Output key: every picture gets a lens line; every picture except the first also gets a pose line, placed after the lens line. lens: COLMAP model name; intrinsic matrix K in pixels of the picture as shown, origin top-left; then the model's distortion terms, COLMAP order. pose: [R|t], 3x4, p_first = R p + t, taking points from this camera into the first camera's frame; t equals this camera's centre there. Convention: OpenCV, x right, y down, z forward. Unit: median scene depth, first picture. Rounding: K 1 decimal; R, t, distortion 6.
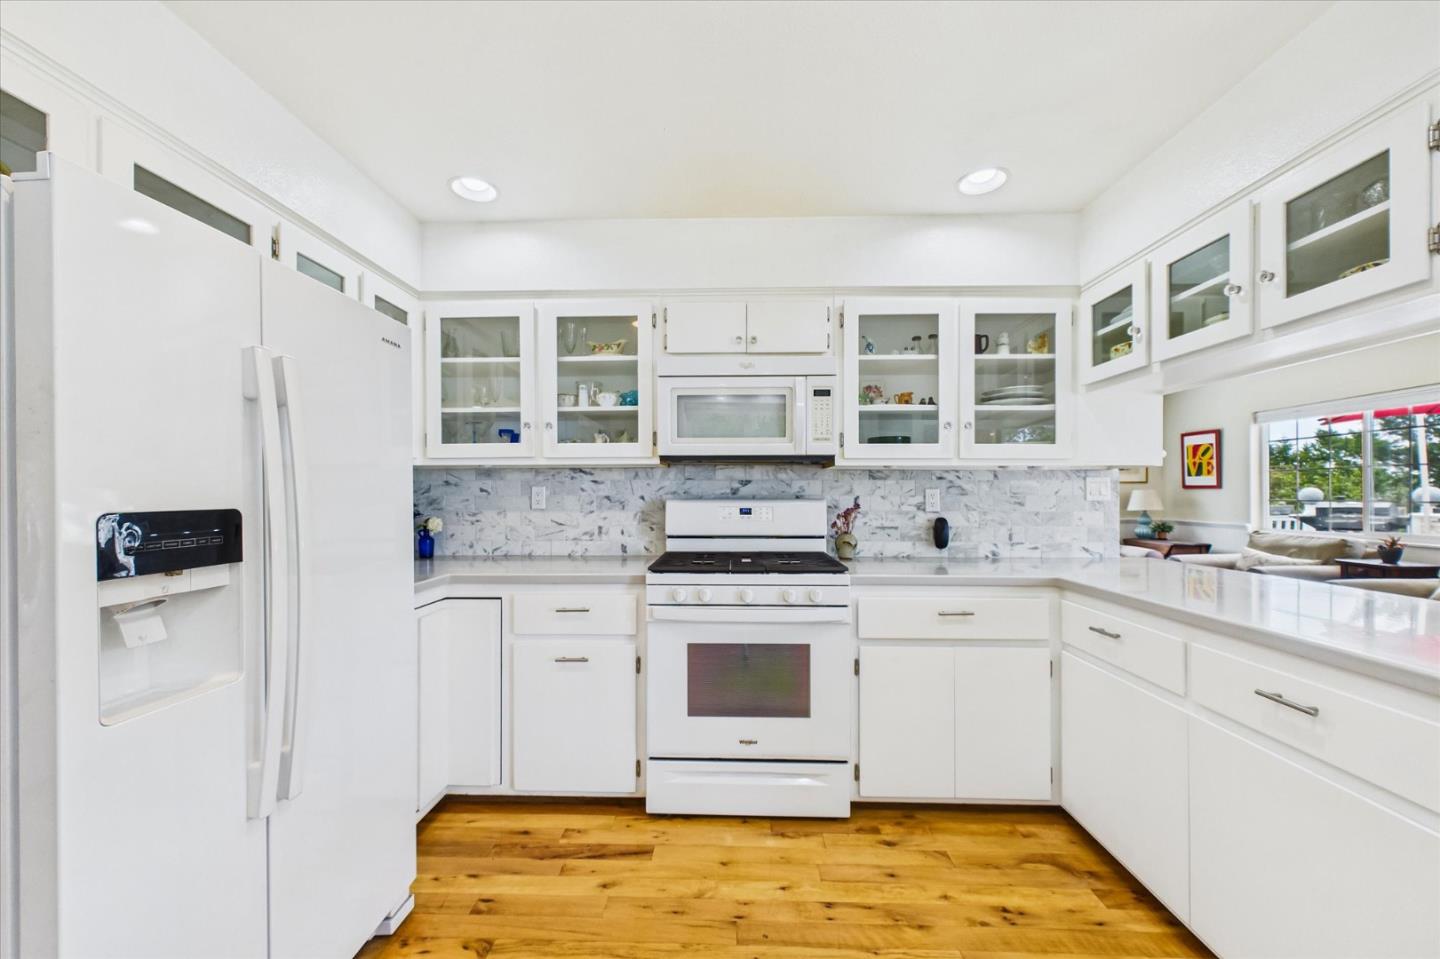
lens RADIAL K [[559.0, 0, 721.6], [0, 559.0, 488.1], [0, 0, 1]] dist [0.008491, 0.000500]
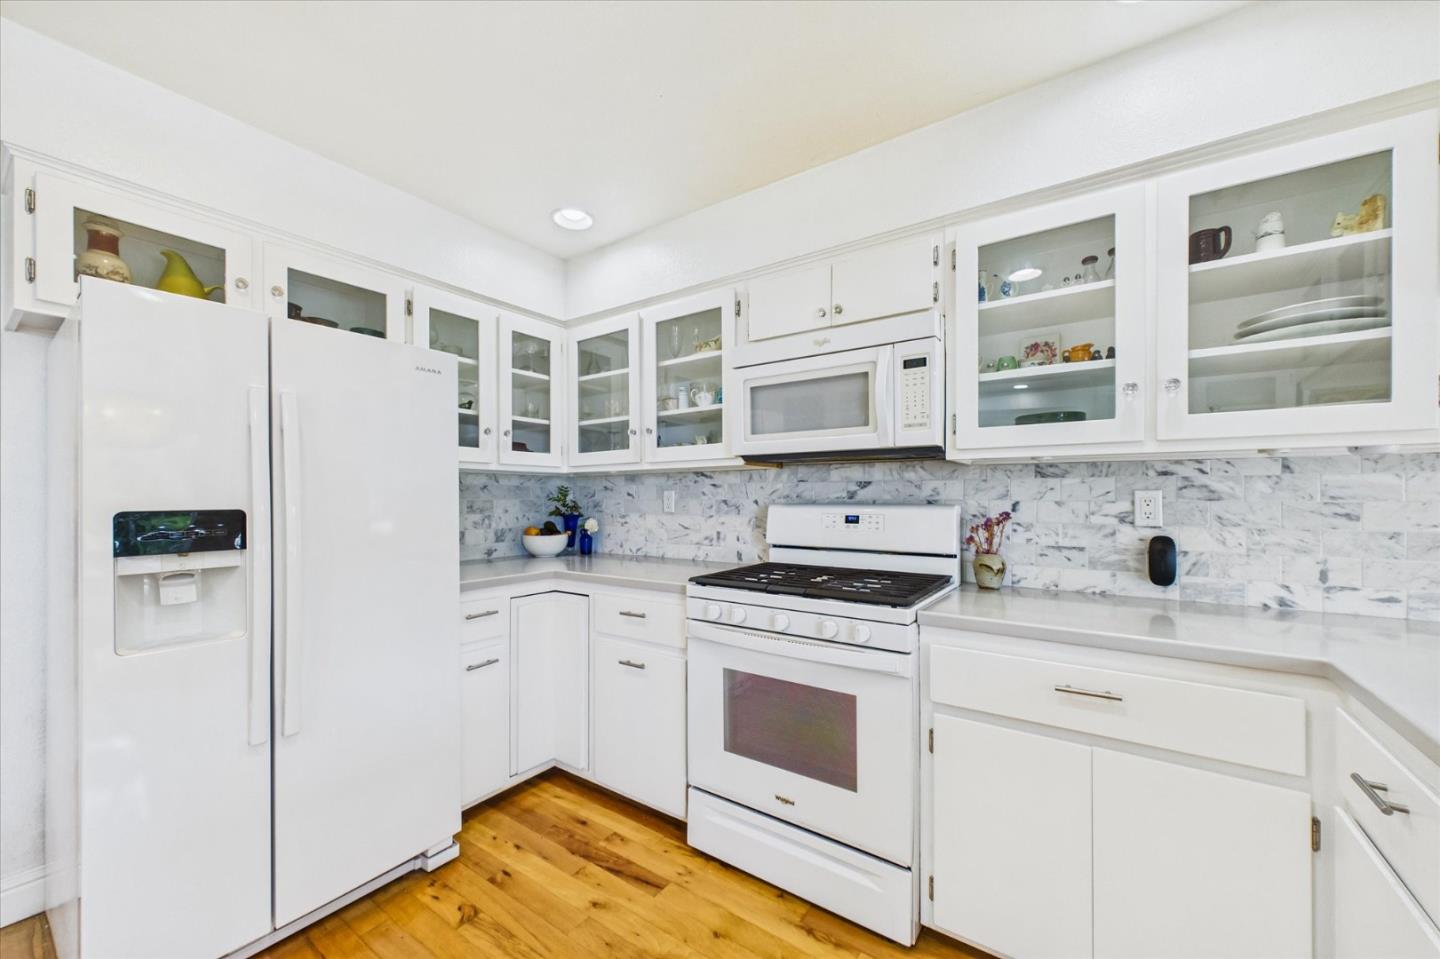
lens RADIAL K [[559.0, 0, 716.7], [0, 559.0, 492.8], [0, 0, 1]] dist [0.008491, 0.000500]
pose [[0.835314, -0.004497, -0.549754, 0.363537], [0.005257, 0.999986, -0.000193, 0.001906], [0.549747, -0.002729, 0.835326, 0.224789]]
